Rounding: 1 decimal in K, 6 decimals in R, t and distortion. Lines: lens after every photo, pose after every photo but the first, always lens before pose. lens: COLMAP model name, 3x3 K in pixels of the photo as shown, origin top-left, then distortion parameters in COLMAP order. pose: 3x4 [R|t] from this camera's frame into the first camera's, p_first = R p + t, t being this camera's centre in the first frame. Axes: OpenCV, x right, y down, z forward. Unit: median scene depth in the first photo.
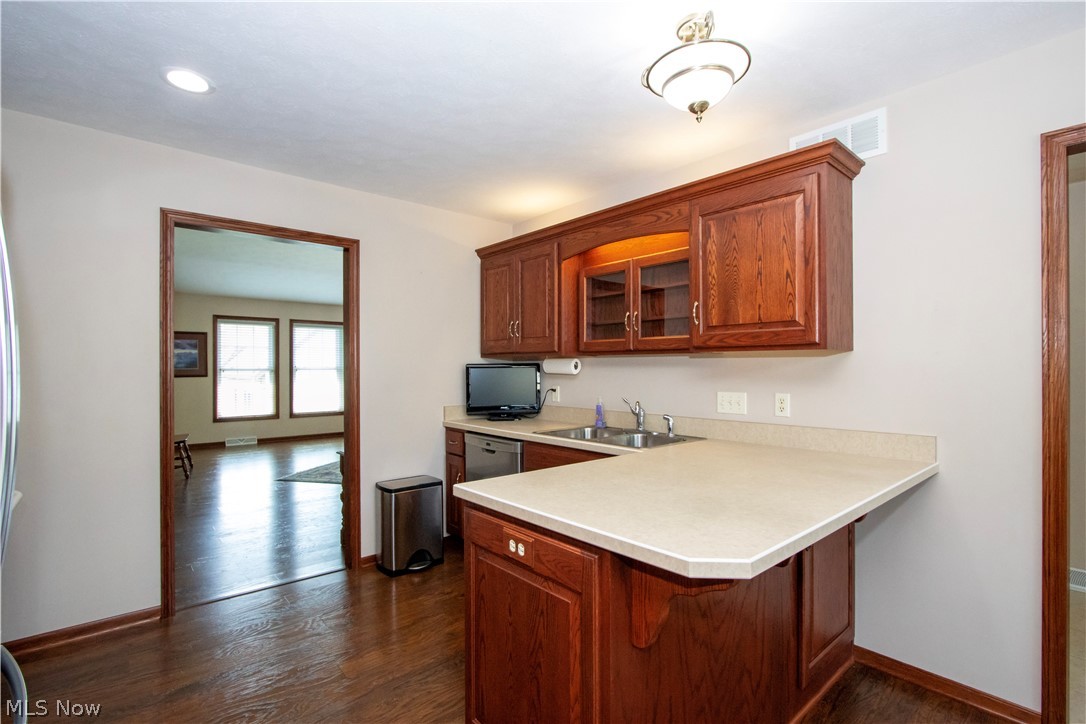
lens RADIAL K [[512.5, 0, 545.3], [0, 512.5, 365.5], [0, 0, 1]] dist [-0.002678, -0.000133]
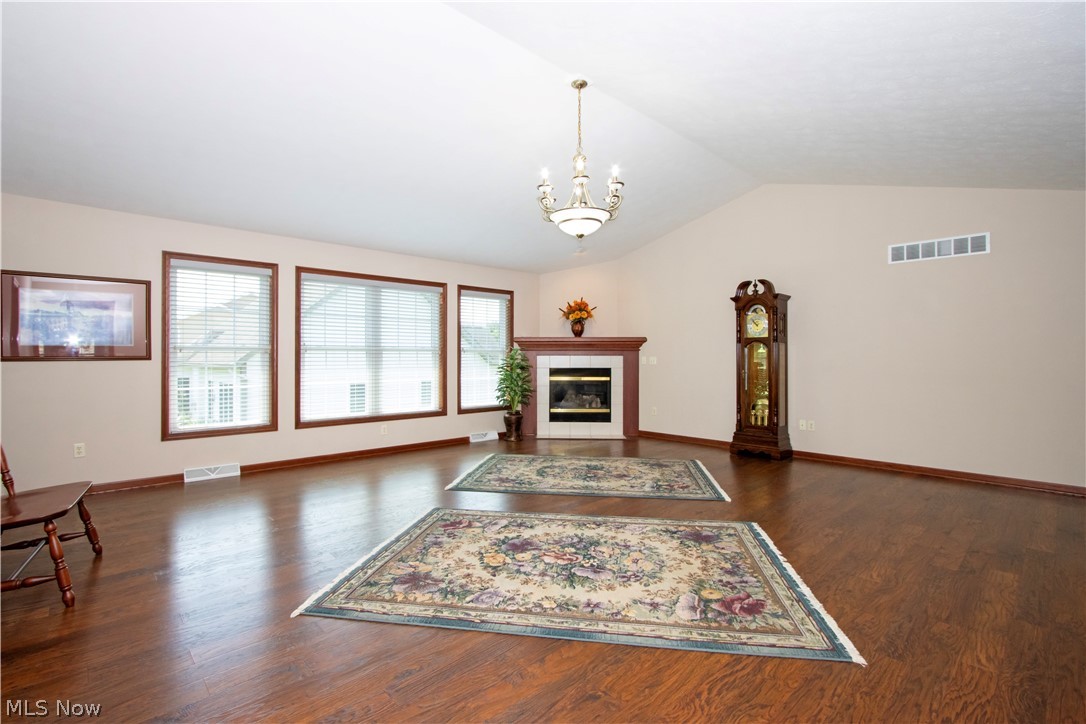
lens RADIAL K [[498.3, 0, 547.0], [0, 498.3, 351.7], [0, 0, 1]] dist [-0.017735, -0.000376]
pose [[0.999543, -0.000666, 0.030214, -0.230819], [0.000960, 0.999952, -0.009710, 0.017624], [-0.030206, 0.009734, 0.999496, 0.425571]]
